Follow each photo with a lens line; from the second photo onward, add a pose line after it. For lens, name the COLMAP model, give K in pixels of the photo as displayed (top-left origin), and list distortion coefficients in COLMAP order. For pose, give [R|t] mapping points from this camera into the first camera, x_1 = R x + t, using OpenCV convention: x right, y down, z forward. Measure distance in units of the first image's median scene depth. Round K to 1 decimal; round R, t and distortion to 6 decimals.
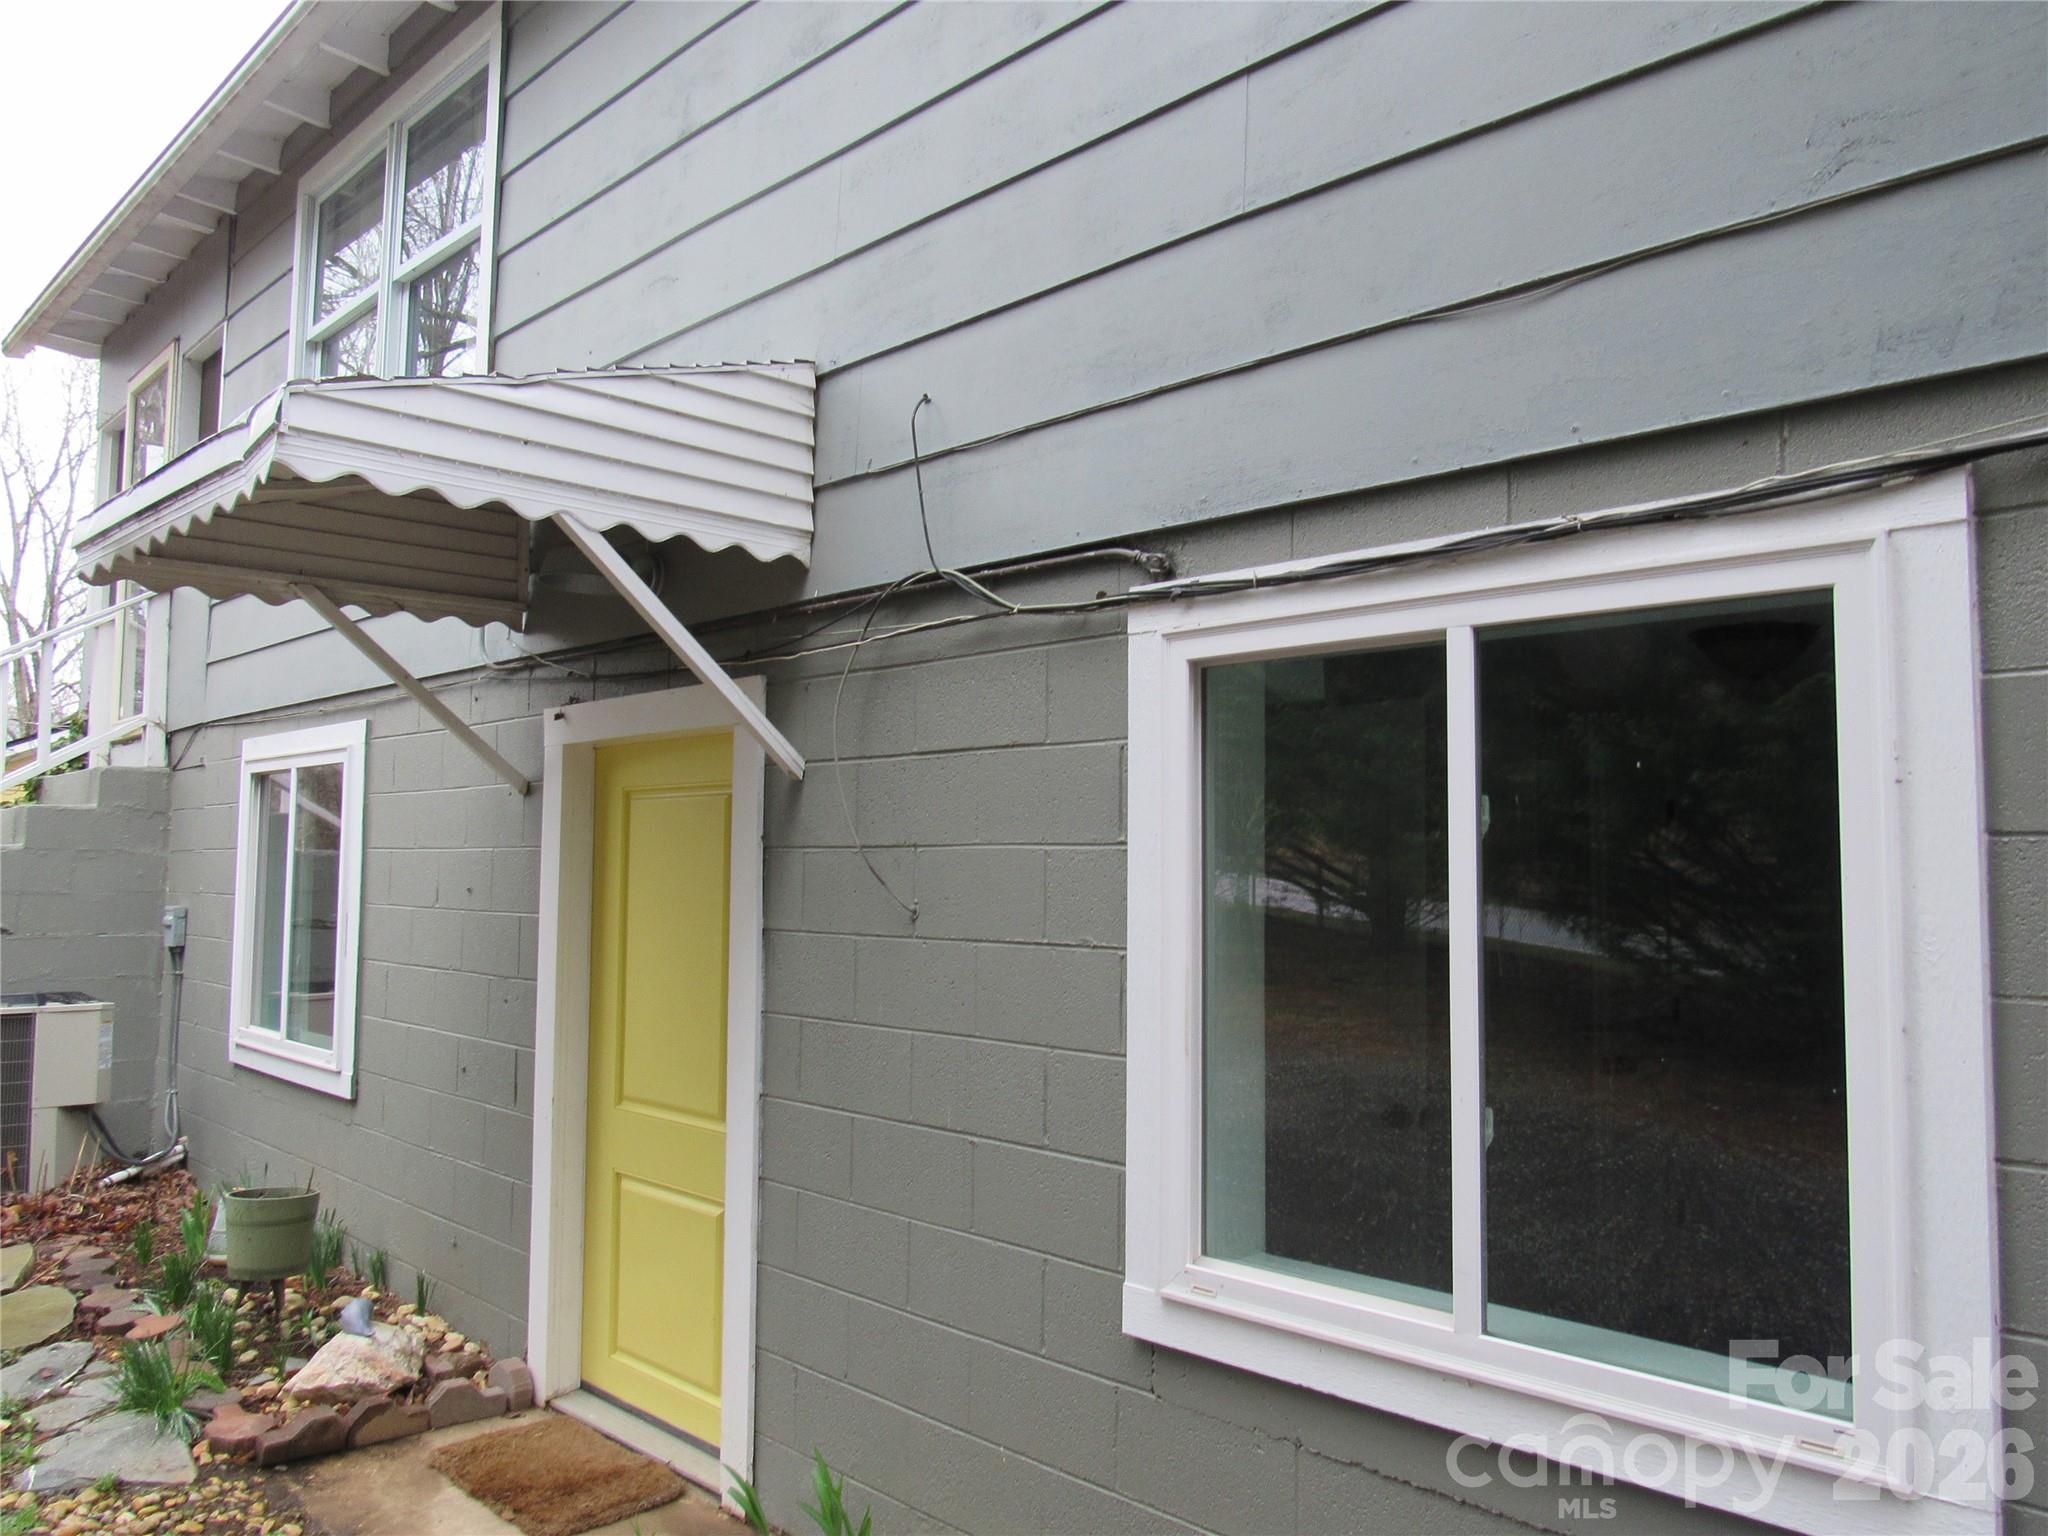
lens RADIAL K [[1468.8, 0, 1024.0], [0, 1468.8, 768.0], [0, 0, 1]] dist [-0.024551, 0.006703]
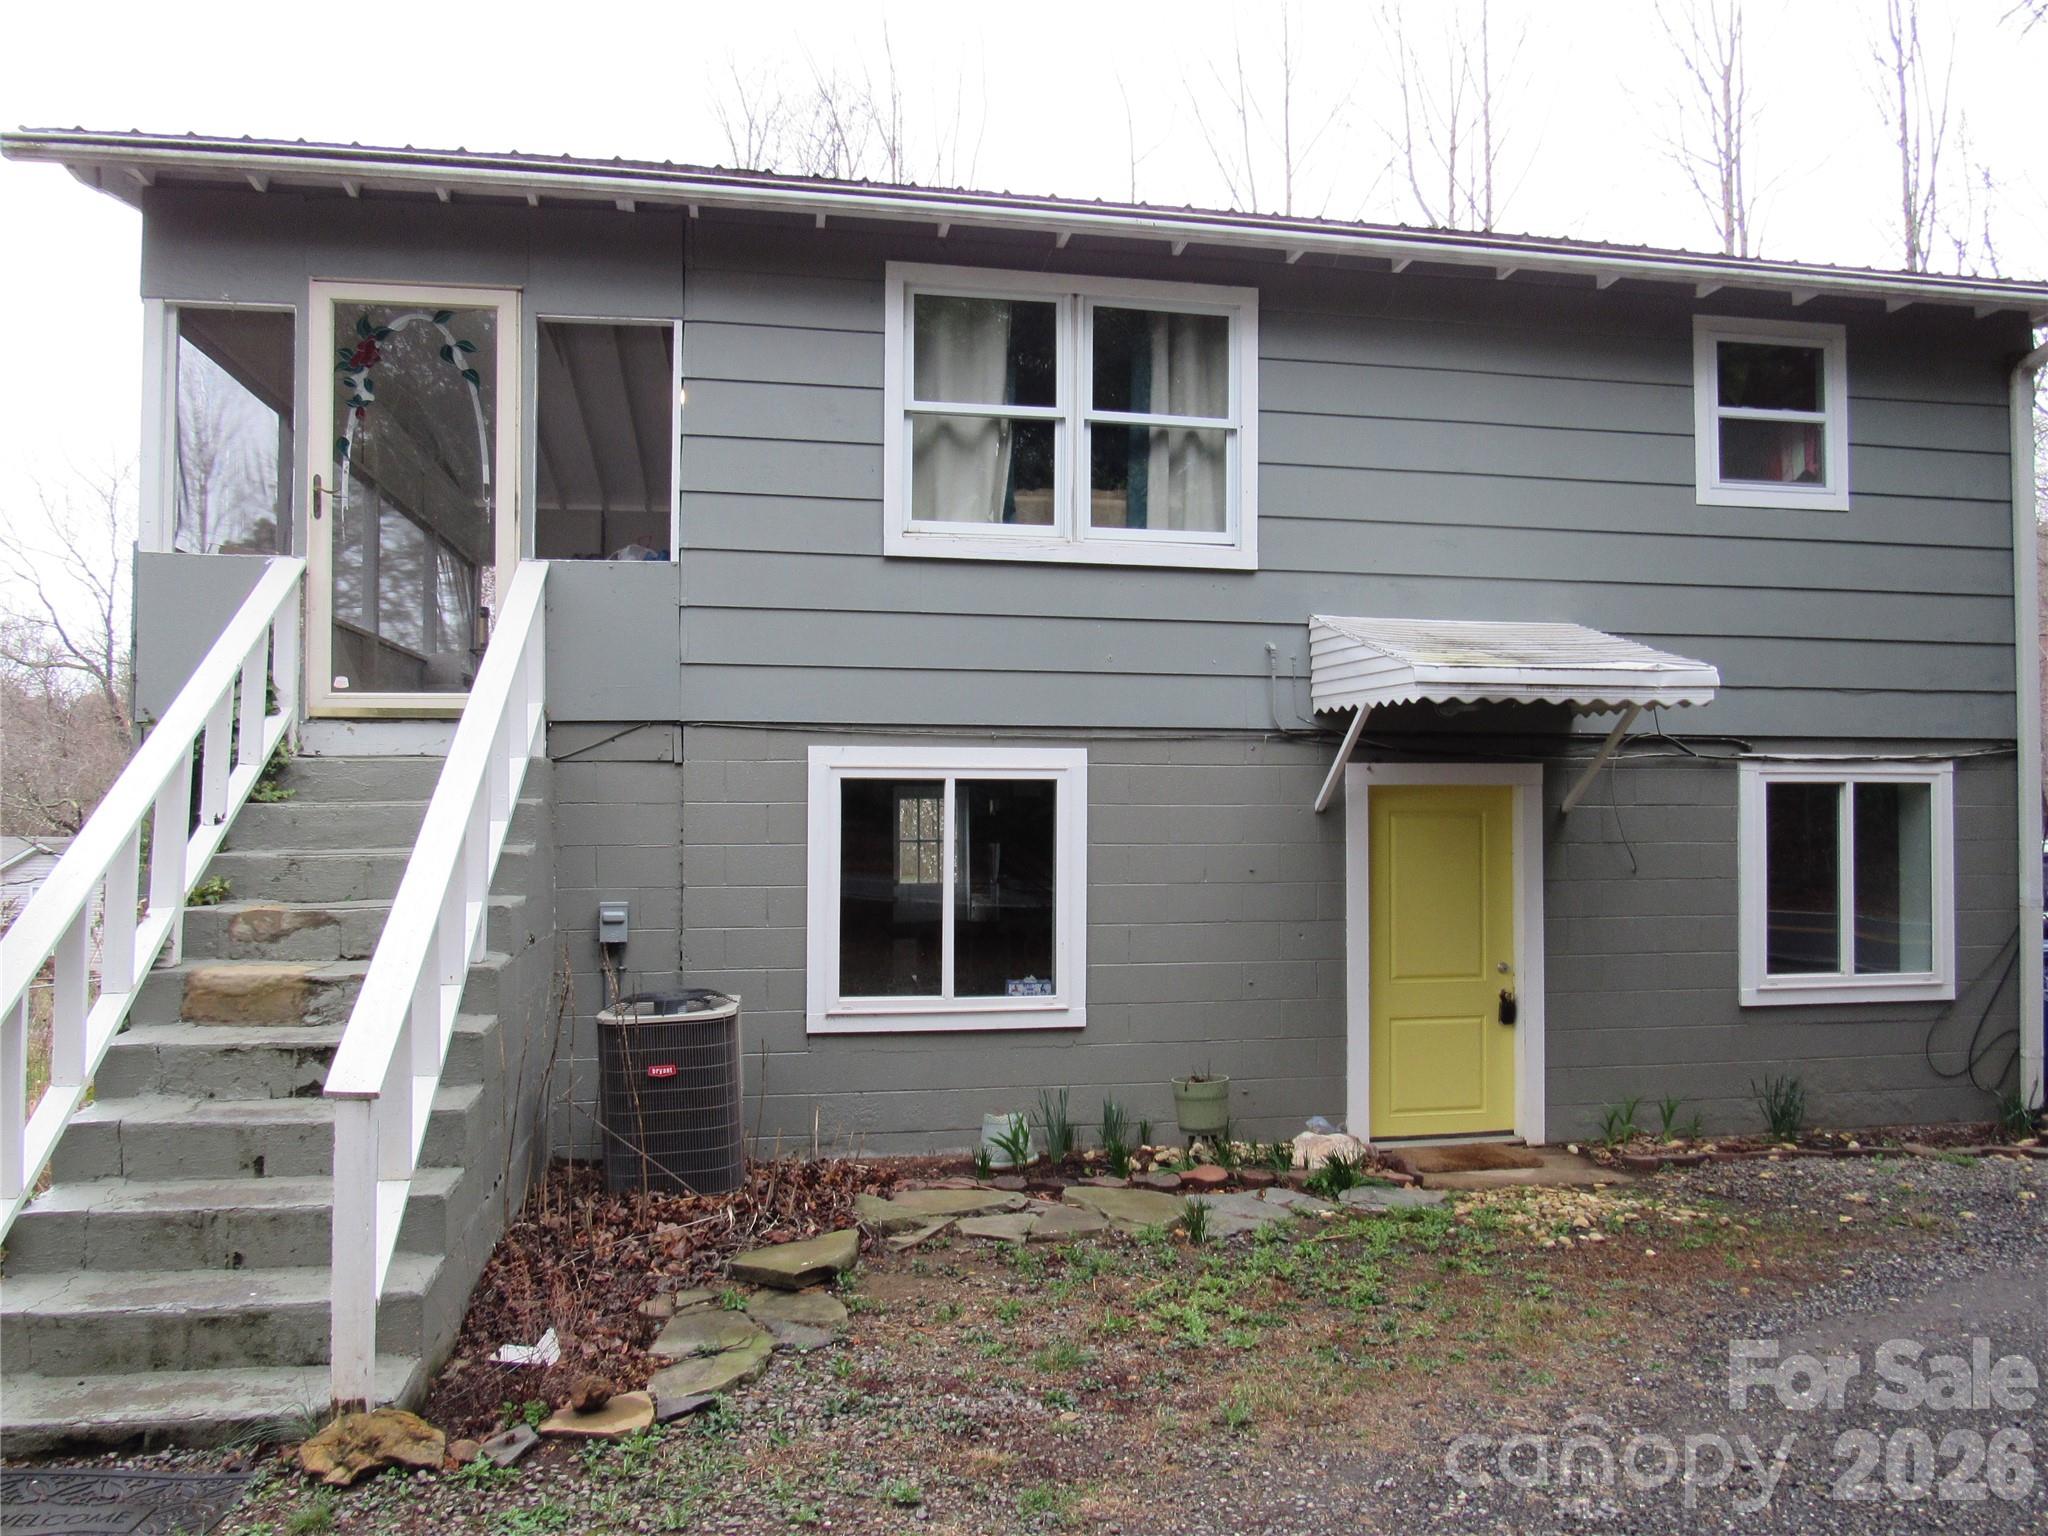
lens RADIAL K [[1468.8, 0, 1024.0], [0, 1468.8, 768.0], [0, 0, 1]] dist [-0.024551, 0.006703]
pose [[0.564029, 0.018119, 0.825556, -3.260923], [-0.050379, 0.998652, 0.012502, -0.062009], [-0.824217, -0.048643, 0.564181, 0.556040]]
